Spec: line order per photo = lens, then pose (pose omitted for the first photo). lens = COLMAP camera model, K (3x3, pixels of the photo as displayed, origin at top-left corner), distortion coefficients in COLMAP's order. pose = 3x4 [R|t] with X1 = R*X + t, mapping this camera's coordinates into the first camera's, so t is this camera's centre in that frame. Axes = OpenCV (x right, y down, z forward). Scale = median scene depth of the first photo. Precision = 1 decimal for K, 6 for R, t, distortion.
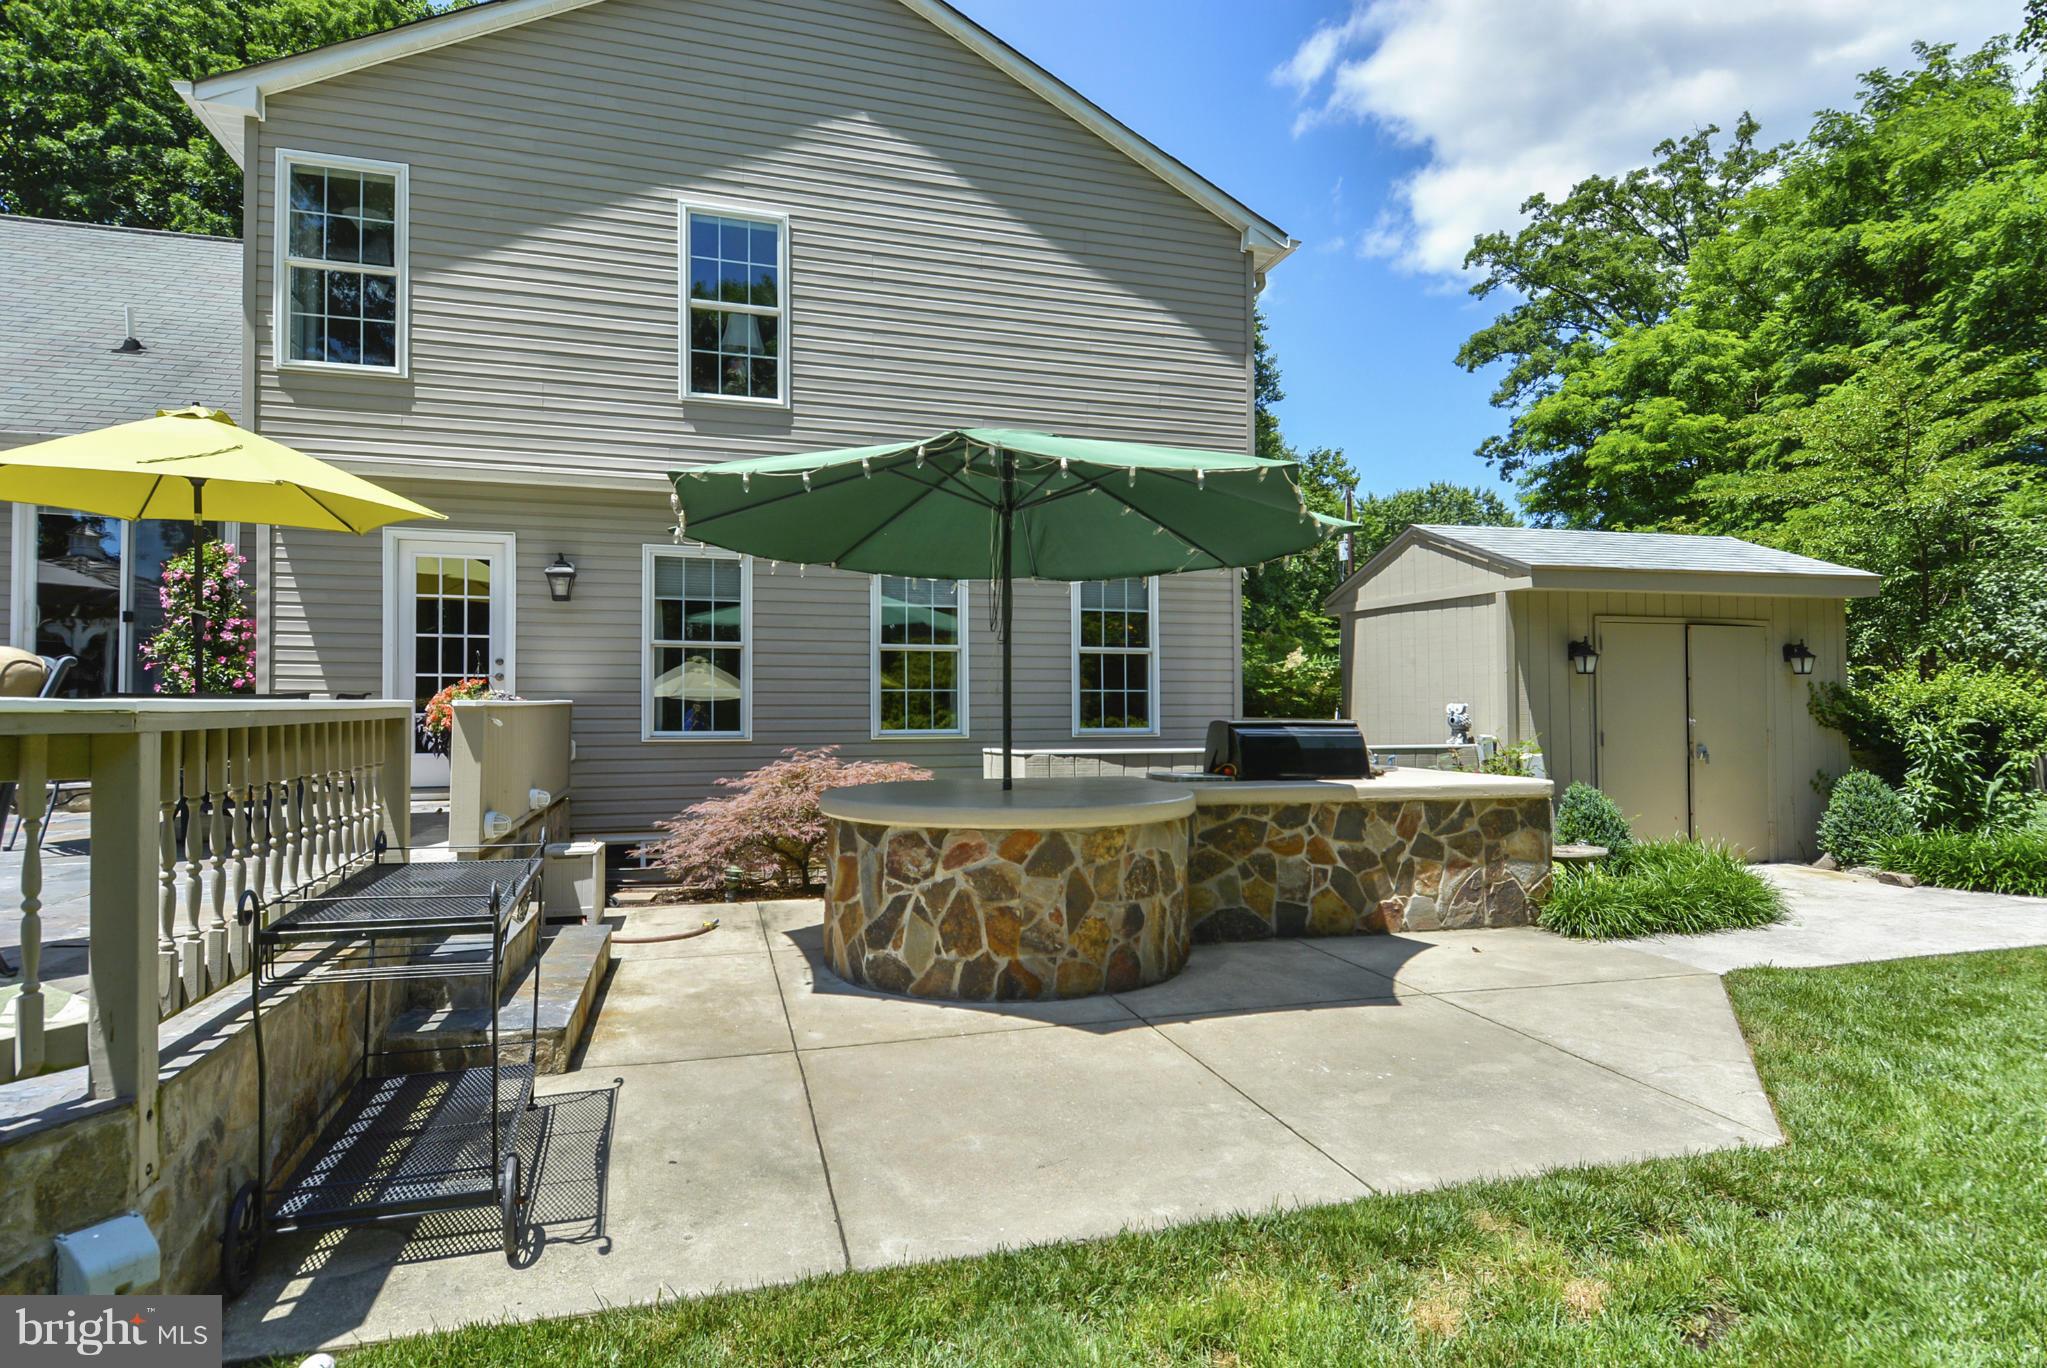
lens RADIAL K [[1084.9, 0, 1023.5], [0, 1084.9, 684.0], [0, 0, 1]] dist [0.001235, 0.000163]
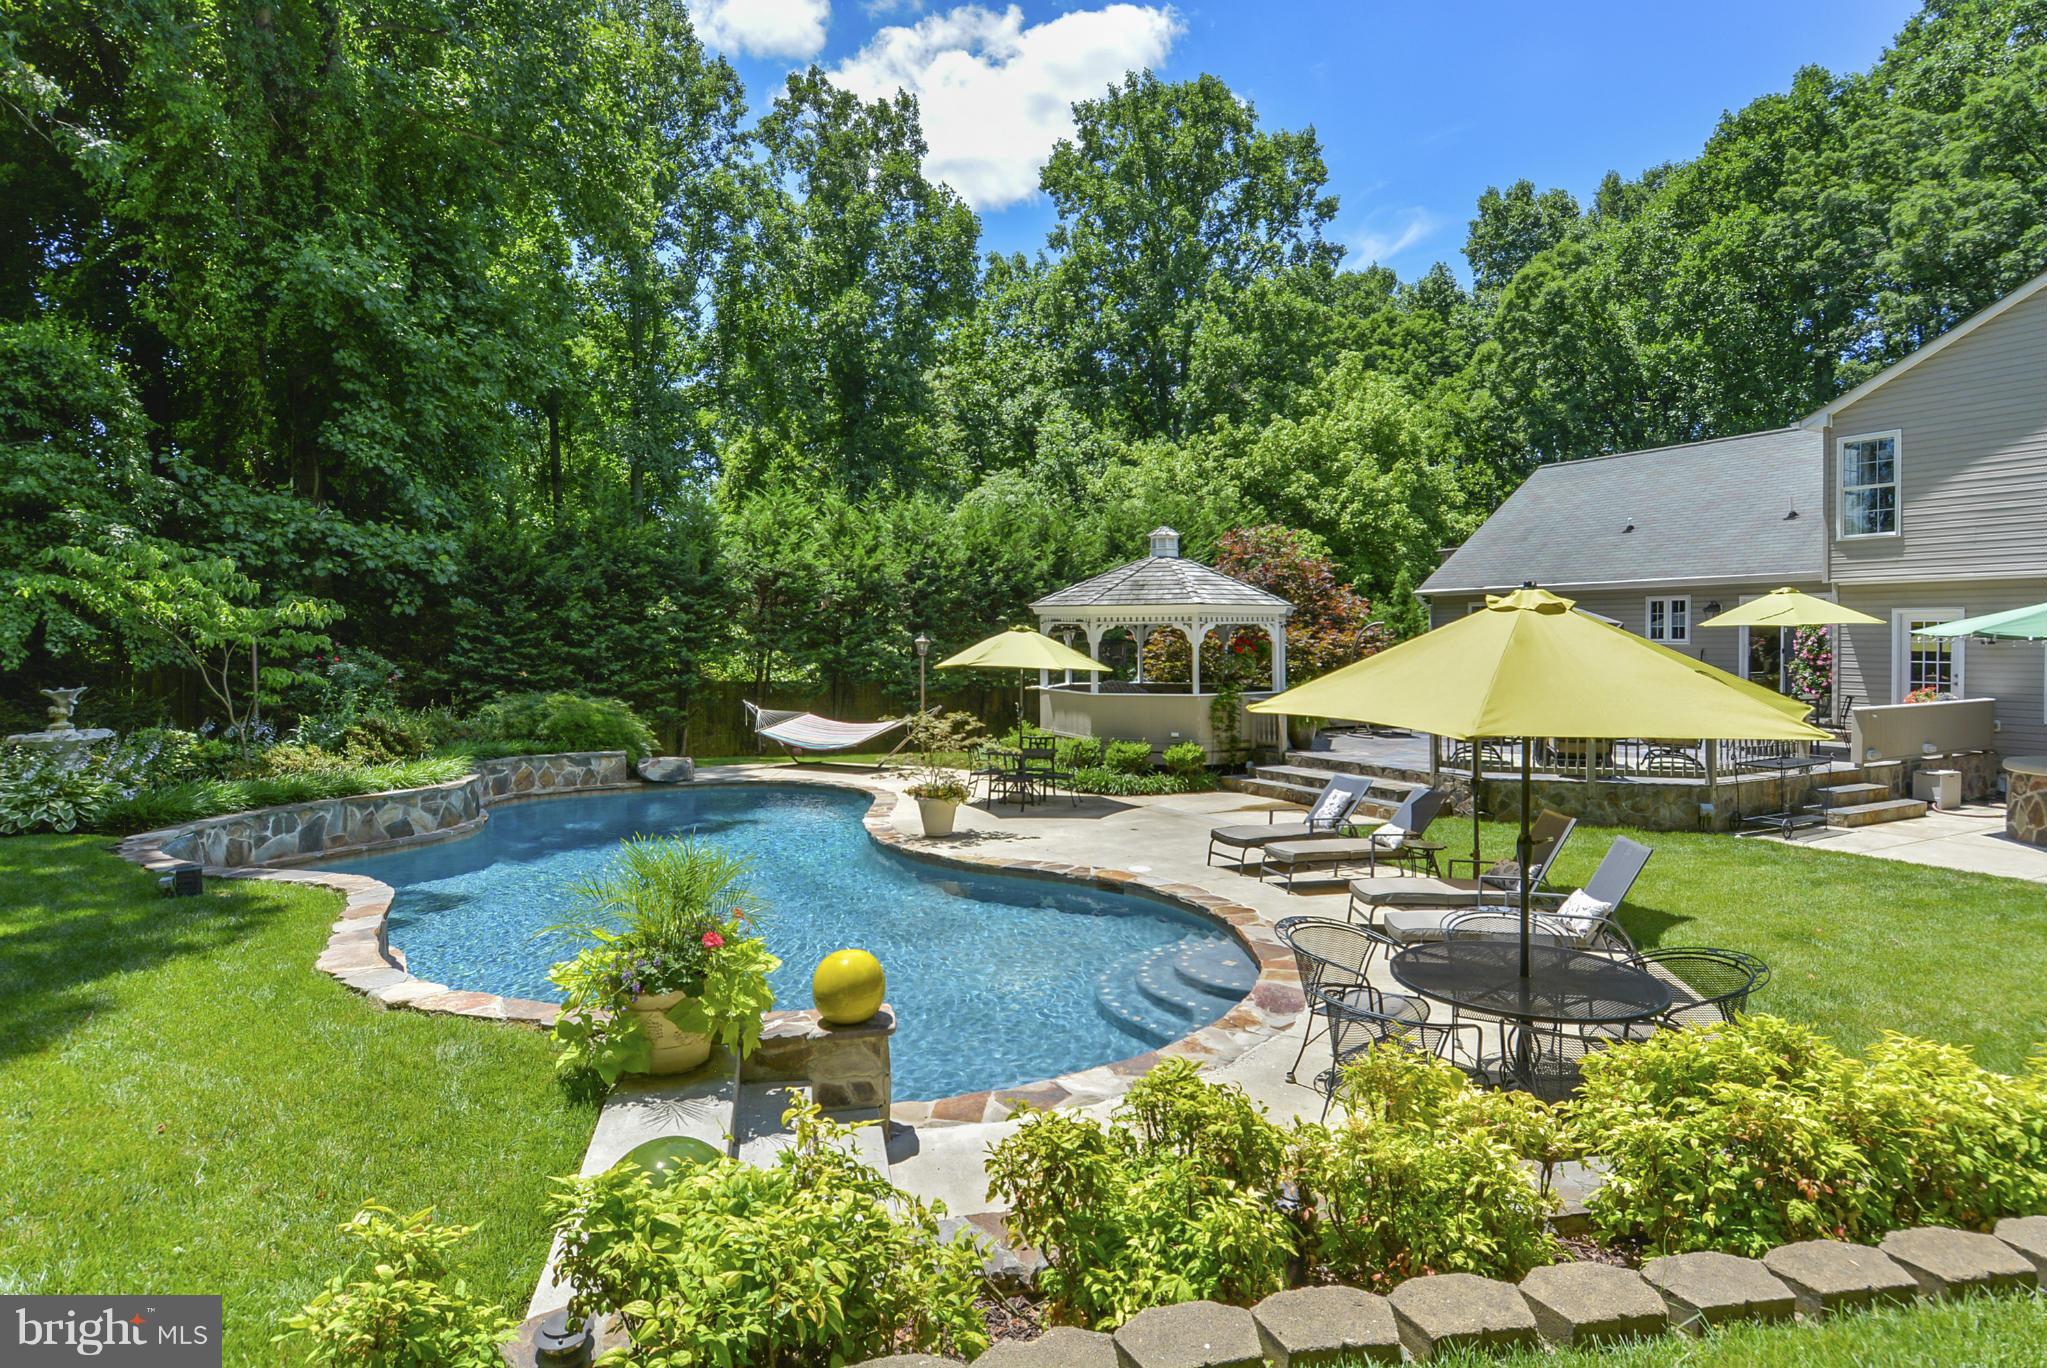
lens RADIAL K [[1084.9, 0, 1023.5], [0, 1084.9, 684.0], [0, 0, 1]] dist [0.001235, 0.000163]
pose [[0.202102, 0.034600, -0.978753, 1.069311], [0.022835, 0.998938, 0.040029, -0.127106], [0.979098, -0.030440, 0.201097, -0.987875]]
